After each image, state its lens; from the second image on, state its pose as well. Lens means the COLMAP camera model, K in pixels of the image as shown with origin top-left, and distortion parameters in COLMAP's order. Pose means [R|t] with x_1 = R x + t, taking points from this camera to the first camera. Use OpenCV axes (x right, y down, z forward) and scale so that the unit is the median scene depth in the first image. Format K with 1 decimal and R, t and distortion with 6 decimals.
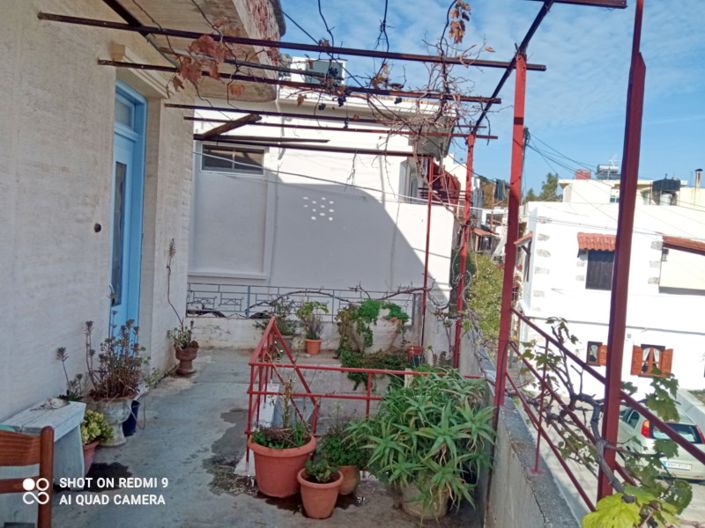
lens RADIAL K [[562.0, 0, 353.9], [0, 562.0, 262.3], [0, 0, 1]] dist [0.067314, -0.116031]
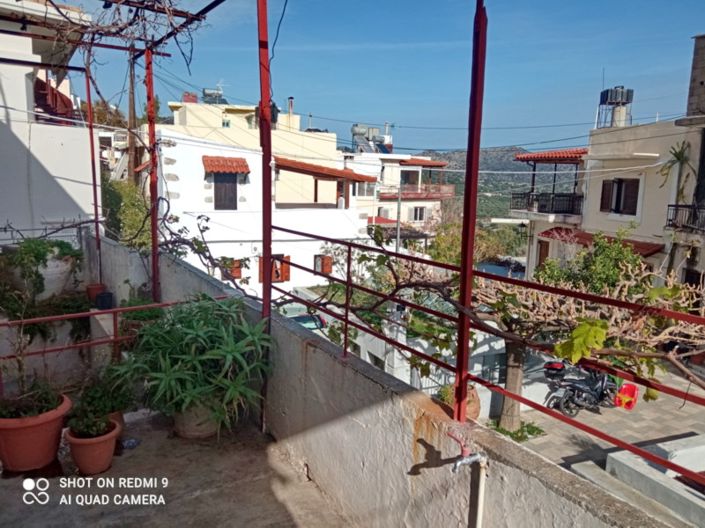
lens RADIAL K [[562.0, 0, 351.8], [0, 562.0, 265.7], [0, 0, 1]] dist [0.067314, -0.116031]
pose [[0.786599, -0.136992, 0.602075, -0.109587], [0.052958, 0.986453, 0.155263, -0.001516], [-0.615189, -0.090246, 0.783198, 0.023213]]
